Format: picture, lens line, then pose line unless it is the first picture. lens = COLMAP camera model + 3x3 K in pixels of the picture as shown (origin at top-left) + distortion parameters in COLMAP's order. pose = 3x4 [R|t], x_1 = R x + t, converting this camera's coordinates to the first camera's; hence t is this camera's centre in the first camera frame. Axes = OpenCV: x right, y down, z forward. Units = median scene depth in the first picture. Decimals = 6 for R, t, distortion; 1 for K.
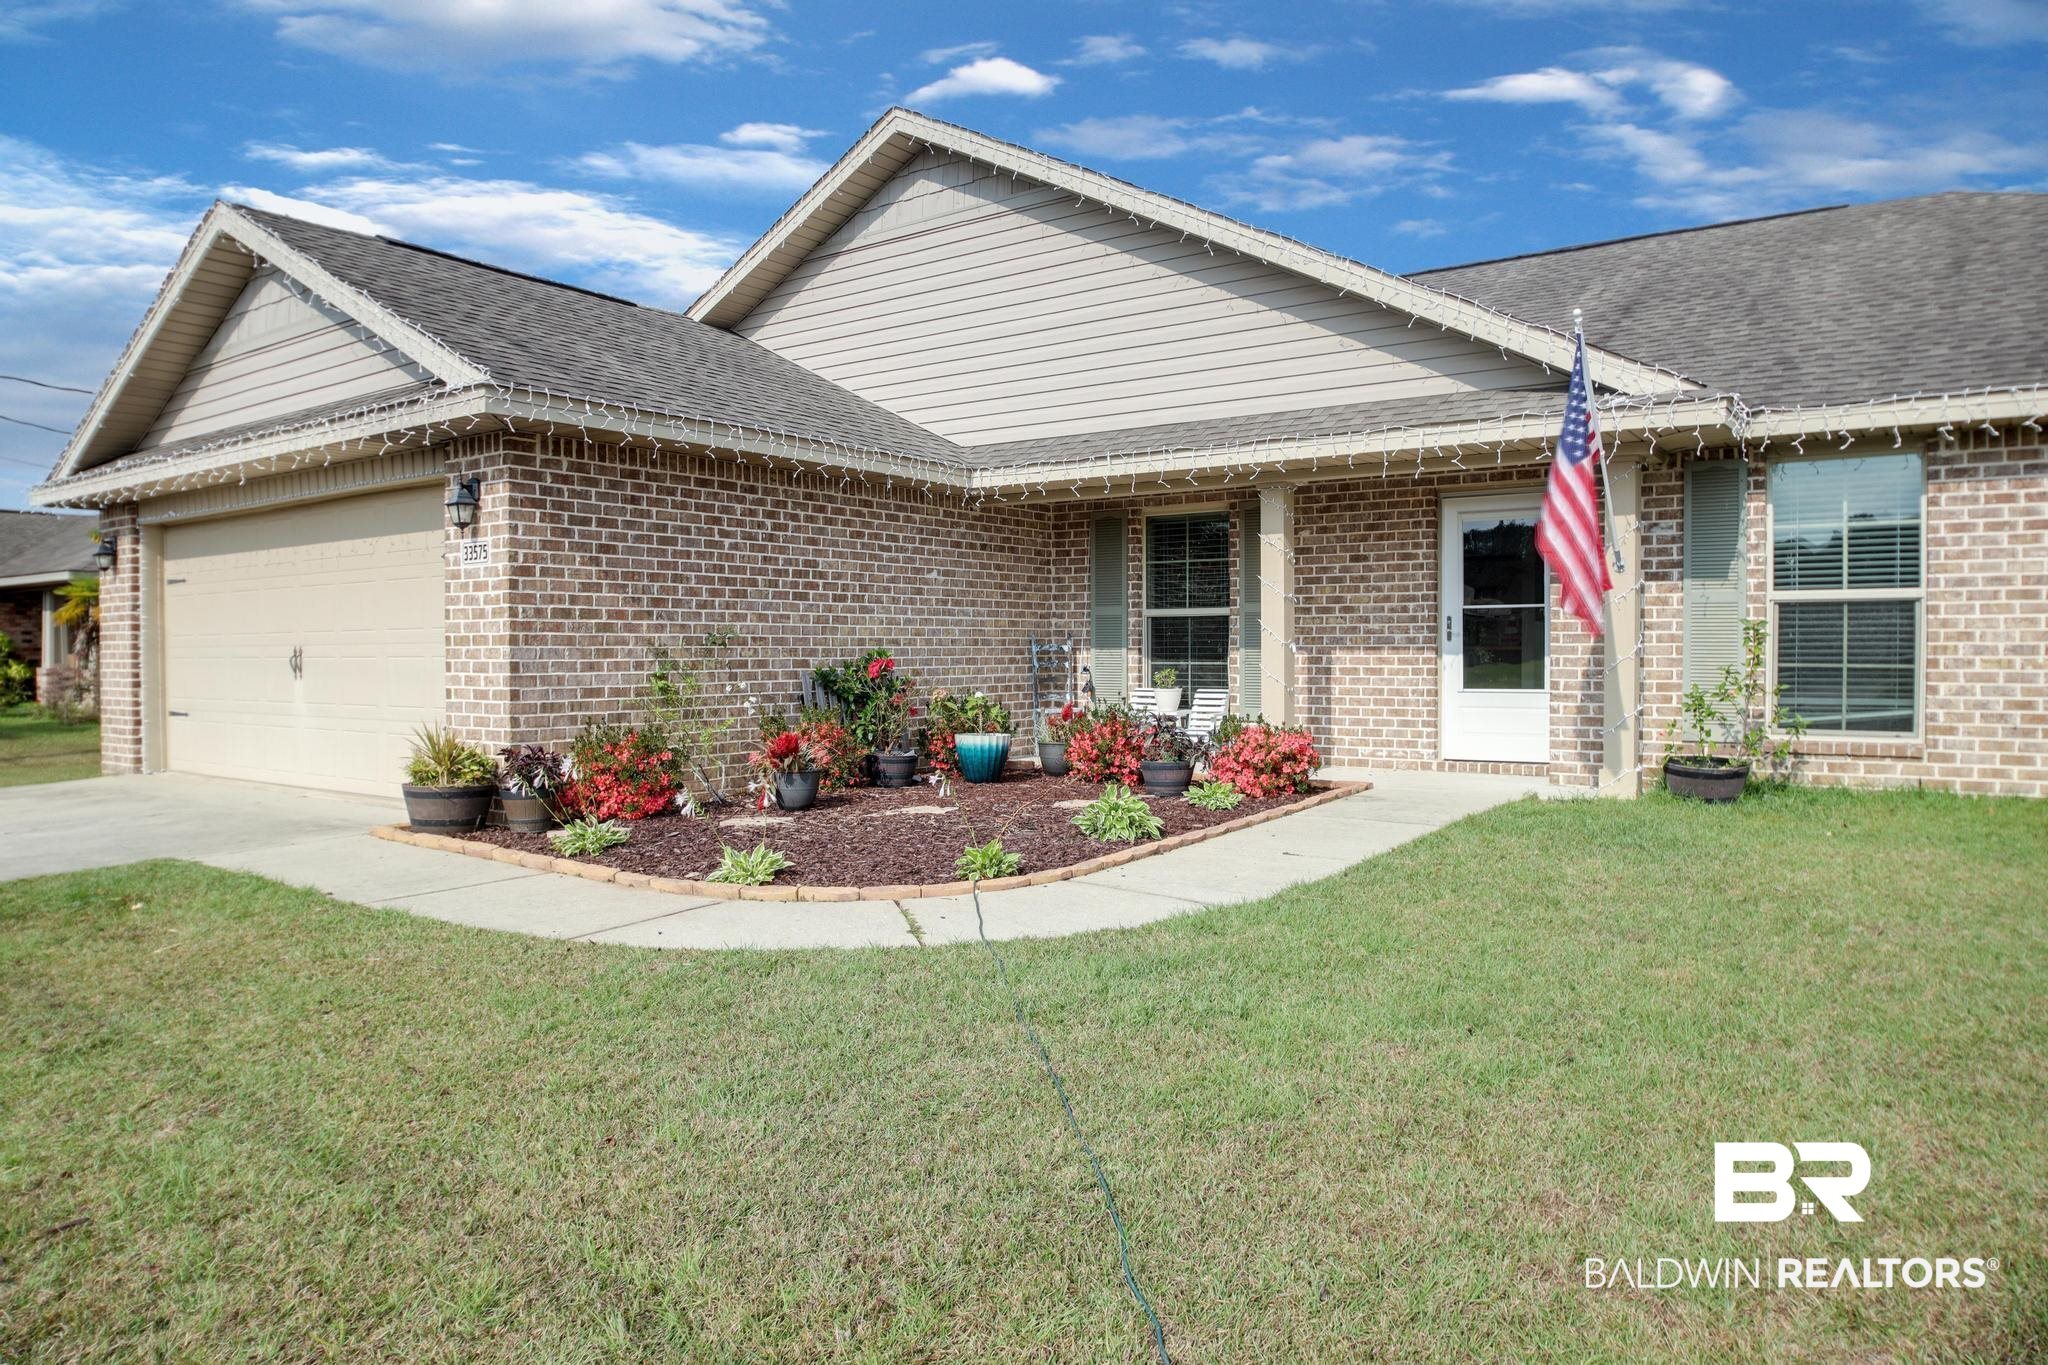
lens RADIAL K [[1360.6, 0, 1024.0], [0, 1360.6, 682.5], [0, 0, 1]] dist [-0.055606, 0.004748]
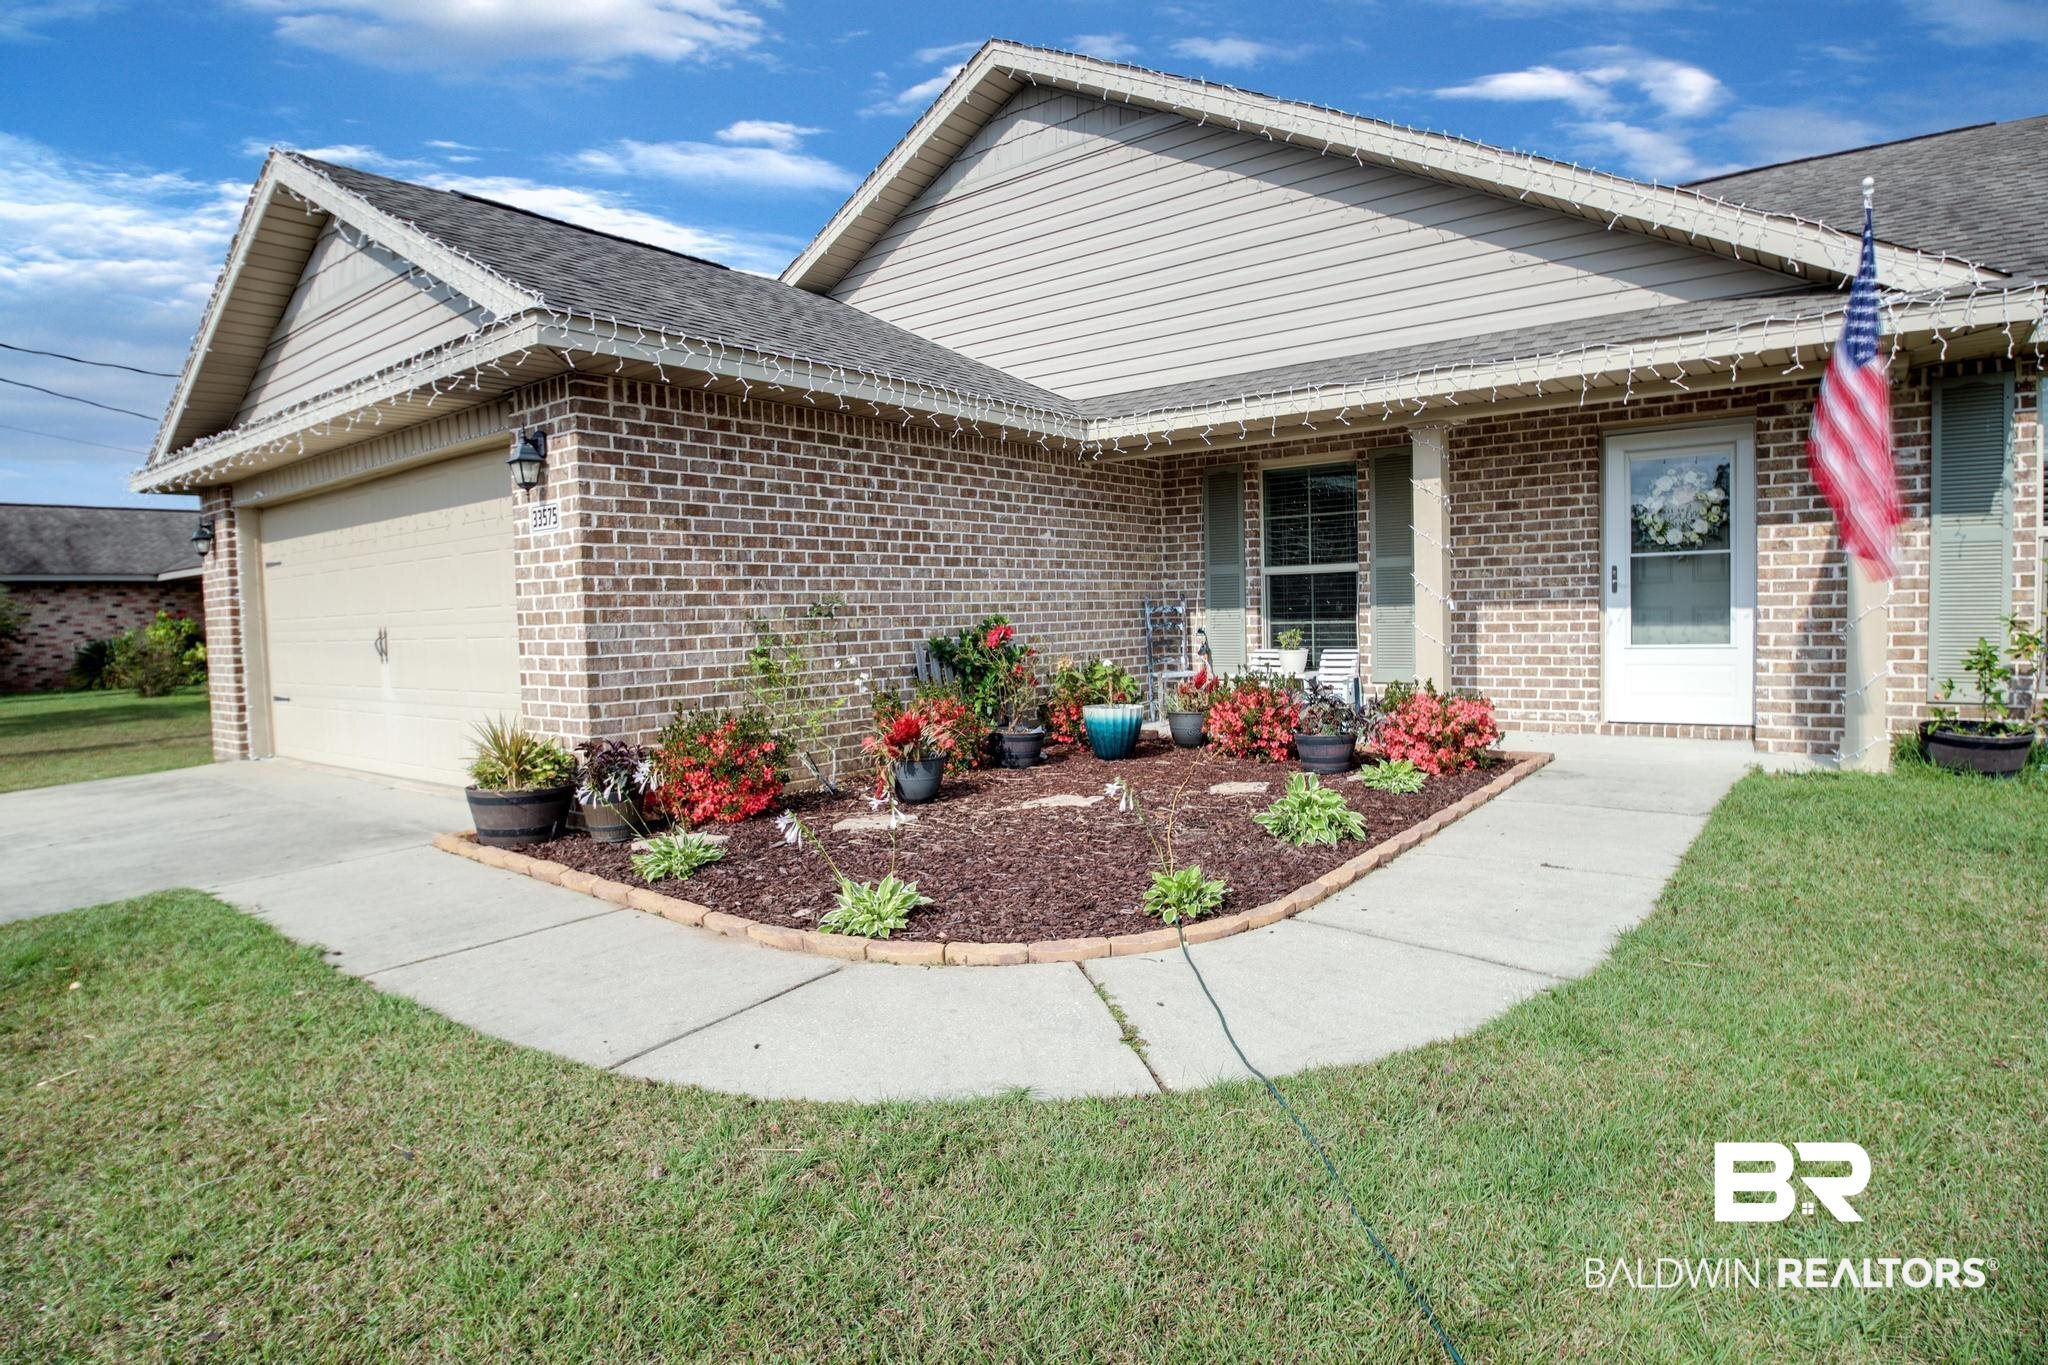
lens RADIAL K [[1124.1, 0, 1024.0], [0, 1124.1, 682.5], [0, 0, 1]] dist [-0.046513, 0.000747]
pose [[0.998801, -0.021198, -0.044124, -0.058918], [0.022929, 0.998972, 0.039098, -0.009357], [0.043250, -0.040063, 0.998261, 0.251697]]
